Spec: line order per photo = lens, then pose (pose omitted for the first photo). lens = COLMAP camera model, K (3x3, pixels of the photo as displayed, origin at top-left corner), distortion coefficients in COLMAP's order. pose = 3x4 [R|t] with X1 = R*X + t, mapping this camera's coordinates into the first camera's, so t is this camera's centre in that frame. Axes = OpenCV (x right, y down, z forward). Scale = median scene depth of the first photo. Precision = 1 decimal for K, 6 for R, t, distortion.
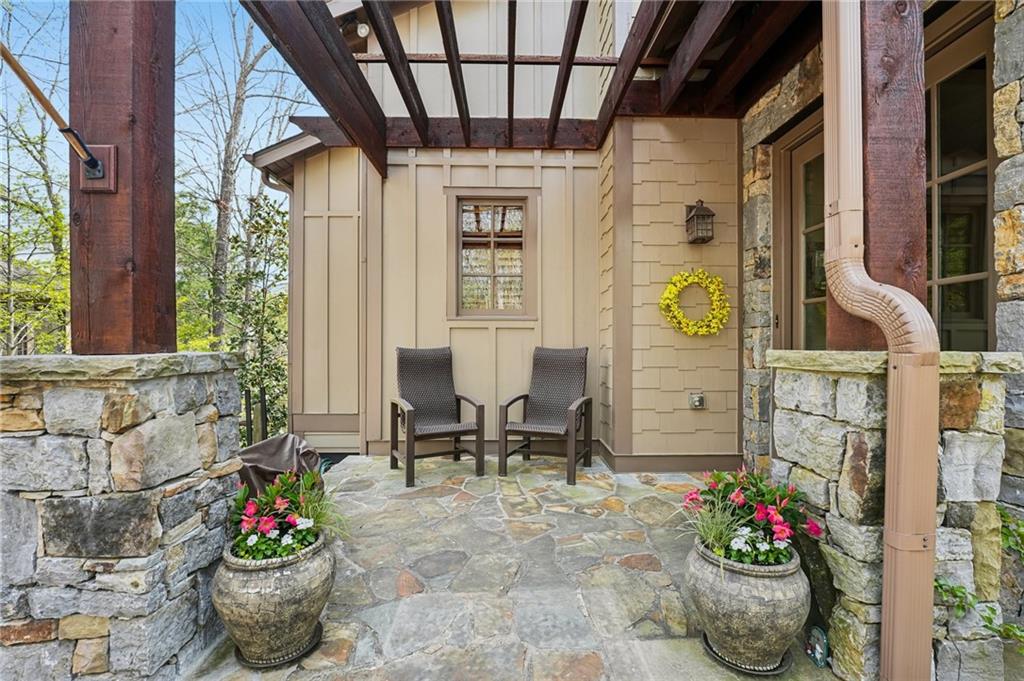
lens RADIAL K [[443.0, 0, 513.5], [0, 443.0, 348.6], [0, 0, 1]] dist [-0.023351, 0.000010]
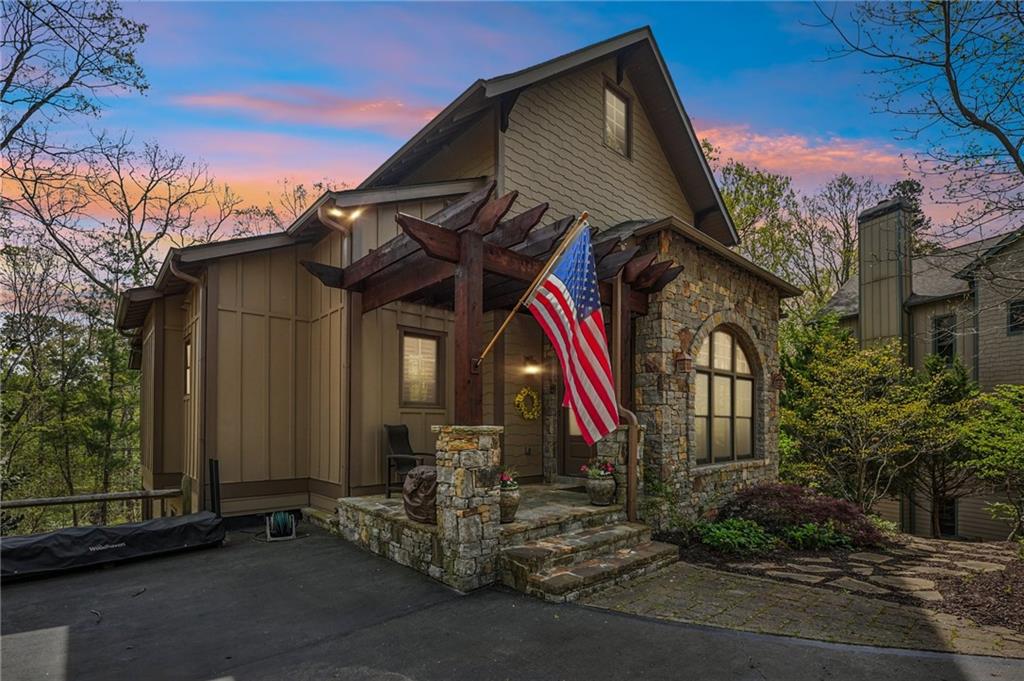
lens RADIAL K [[473.9, 0, 512.9], [0, 473.9, 422.1], [0, 0, 1]] dist [0.000291, -0.000001]
pose [[0.758108, 0.003509, 0.652119, -1.280974], [0.003790, 0.999945, -0.009786, 0.008357], [-0.652118, 0.009890, 0.758053, -0.763956]]
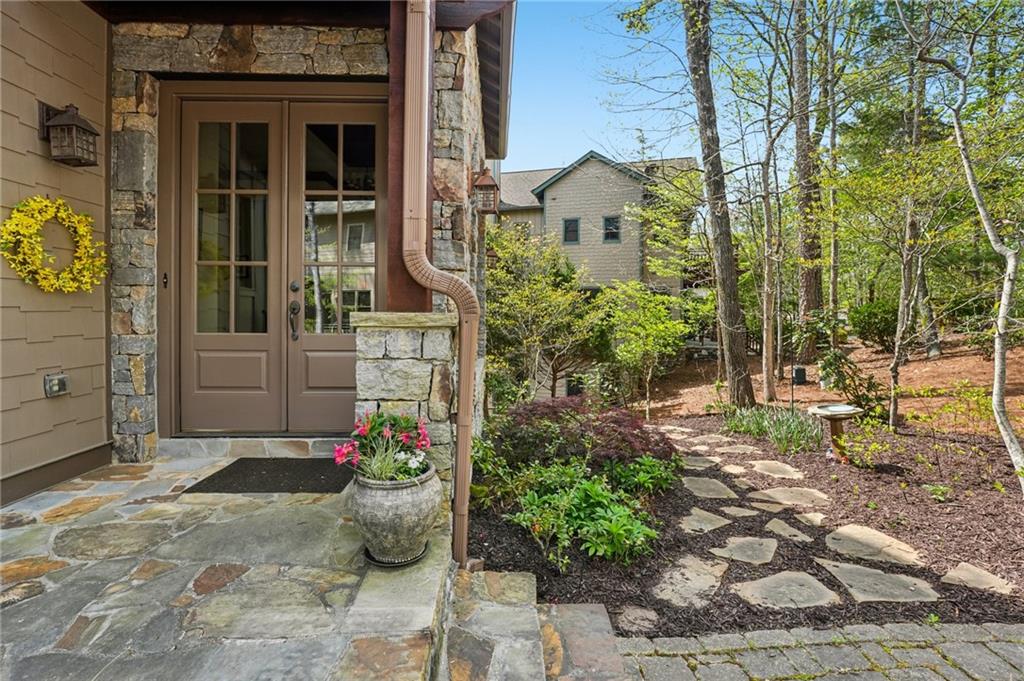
lens RADIAL K [[451.7, 0, 511.8], [0, 451.7, 316.3], [0, 0, 1]] dist [-0.016361, -0.000107]
pose [[-0.014088, -0.010007, 0.999851, -0.355211], [-0.002181, 0.999948, 0.009977, 0.000610], [-0.999898, -0.002040, -0.014109, 0.322529]]
